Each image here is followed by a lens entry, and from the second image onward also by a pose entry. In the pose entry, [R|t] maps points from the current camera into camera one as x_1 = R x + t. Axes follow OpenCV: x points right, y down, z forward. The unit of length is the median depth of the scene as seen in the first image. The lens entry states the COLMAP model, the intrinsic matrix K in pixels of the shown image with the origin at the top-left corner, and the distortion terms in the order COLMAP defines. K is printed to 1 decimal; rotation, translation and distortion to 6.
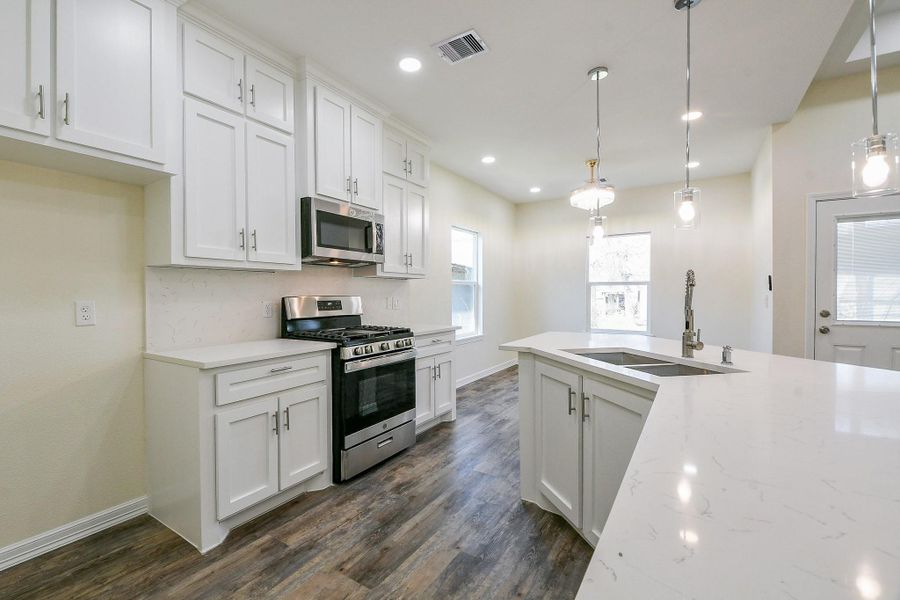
lens RADIAL K [[394.9, 0, 426.9], [0, 394.9, 299.4], [0, 0, 1]] dist [0.022972, -0.025212]
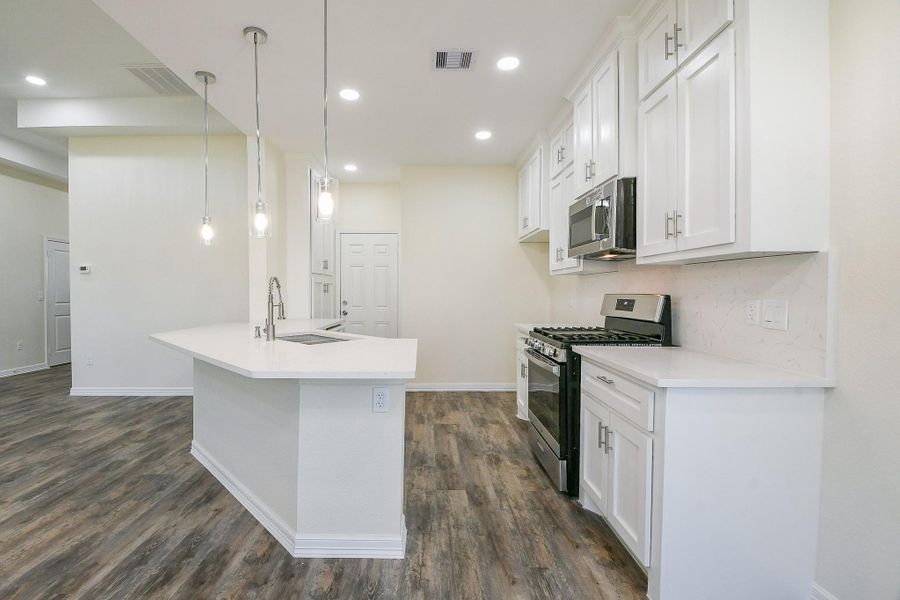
lens RADIAL K [[394.9, 0, 426.9], [0, 394.9, 299.4], [0, 0, 1]] dist [0.022972, -0.025212]
pose [[-0.829748, 0.017077, -0.557878, 0.705596], [-0.003027, 0.999379, 0.035094, -0.030792], [0.558131, 0.030808, -0.829181, 1.754300]]
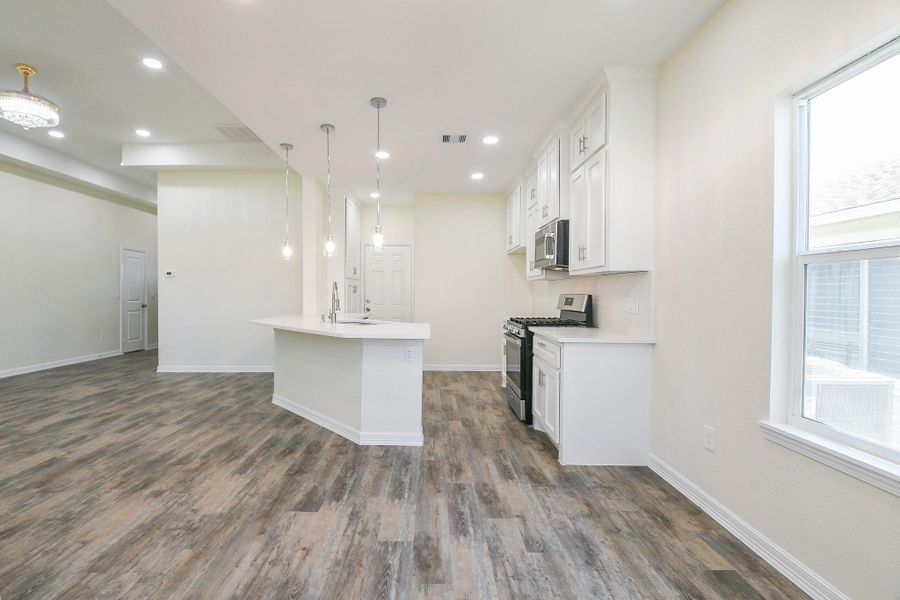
lens RADIAL K [[394.9, 0, 426.9], [0, 394.9, 299.4], [0, 0, 1]] dist [0.022972, -0.025212]
pose [[-0.837478, 0.011187, -0.546357, 0.999197], [-0.006917, 0.999493, 0.031067, -0.033738], [0.546427, 0.029797, -0.836976, 2.167619]]
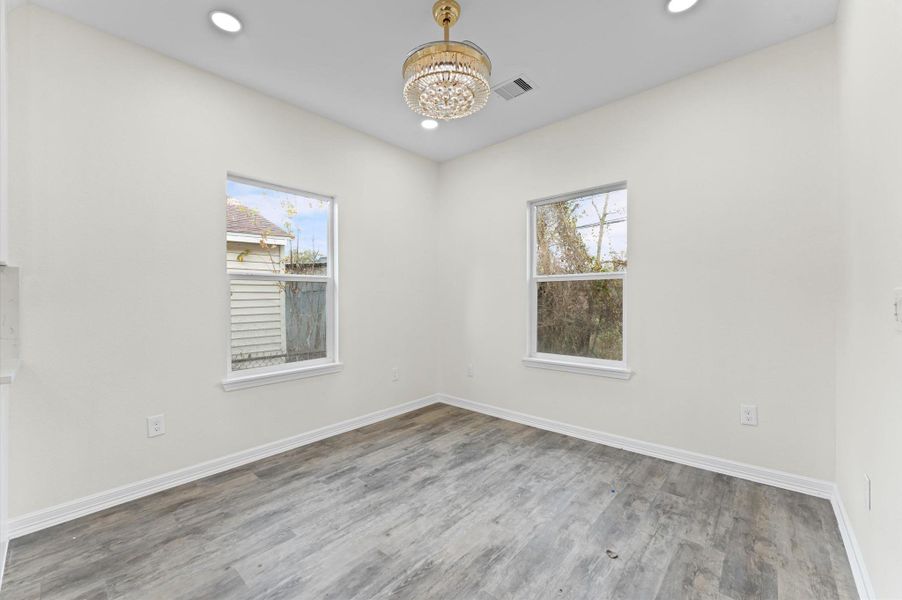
lens RADIAL K [[365.4, 0, 451.0], [0, 365.4, 300.0], [0, 0, 1]] dist [-0.000675, -0.000166]
pose [[0.991550, -0.003955, -0.129668, 0.849928], [0.002260, 0.999910, -0.013218, -0.001260], [0.129709, 0.012813, 0.991469, 1.027106]]
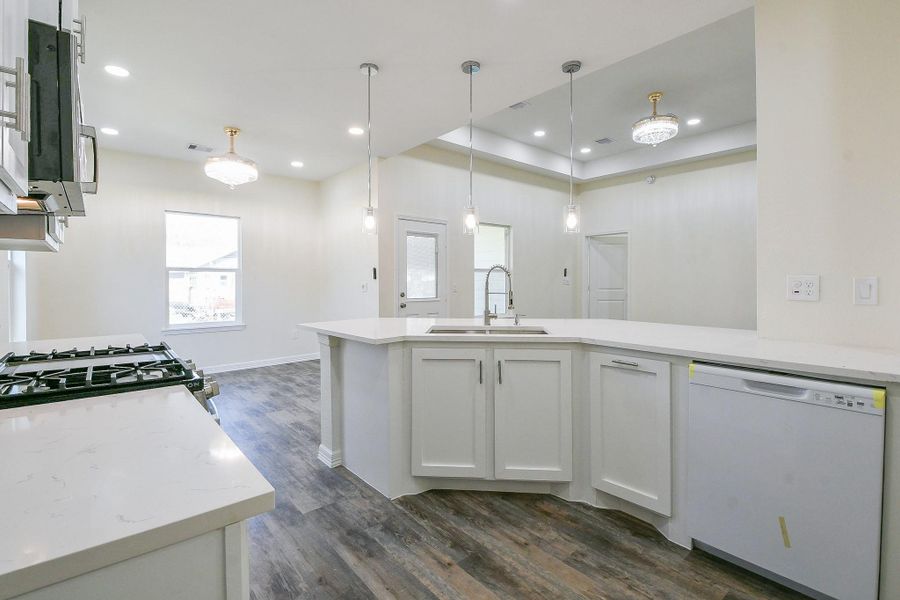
lens RADIAL K [[415.4, 0, 445.9], [0, 415.4, 280.5], [0, 0, 1]] dist [0.002073, -0.000241]
pose [[0.272540, 0.004199, 0.962135, -0.600074], [0.013226, 0.999880, -0.008110, -0.003222], [-0.962054, 0.014936, 0.272452, 0.541058]]
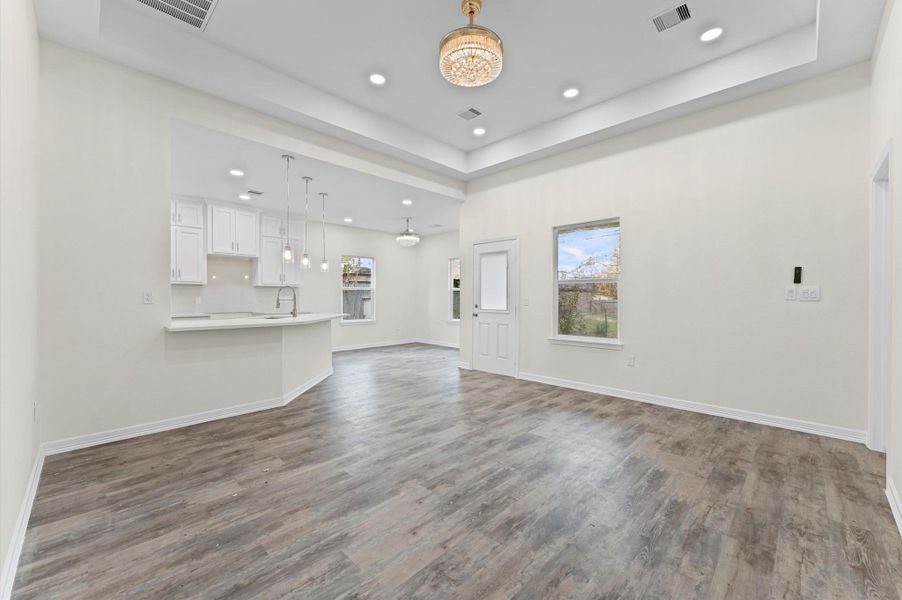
lens RADIAL K [[360.8, 0, 465.6], [0, 360.8, 295.9], [0, 0, 1]] dist [-0.000827, -0.005432]
pose [[0.988371, -0.001270, -0.152057, 1.598502], [-0.001634, 0.999819, -0.018968, 0.028919], [0.152054, 0.018995, 0.988190, -0.911145]]
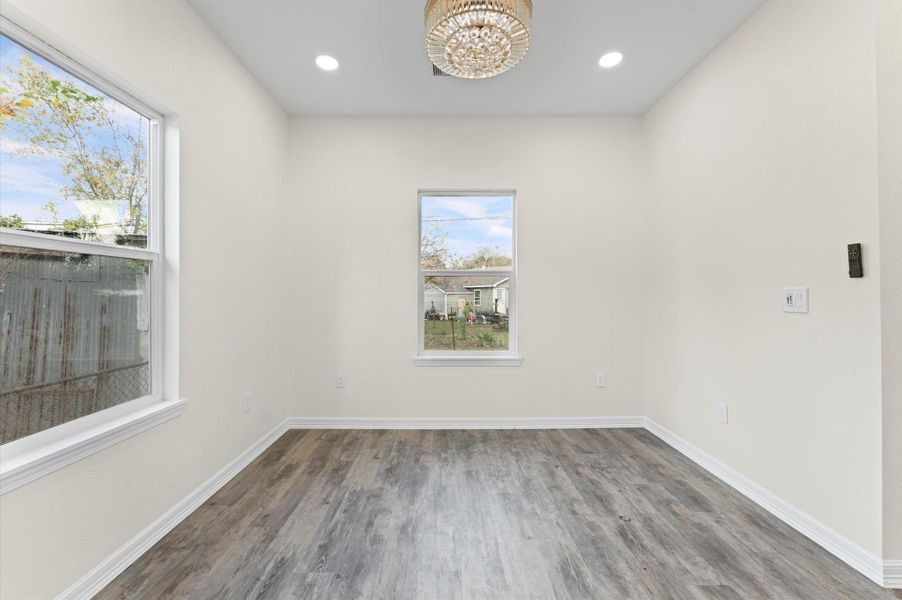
lens RADIAL K [[364.4, 0, 451.6], [0, 364.4, 293.5], [0, 0, 1]] dist [0.000657, -0.000214]
pose [[0.820781, 0.004043, 0.571229, 0.341933], [0.007562, 0.999810, -0.017942, 0.000268], [-0.571194, 0.019046, 0.820594, 1.300550]]
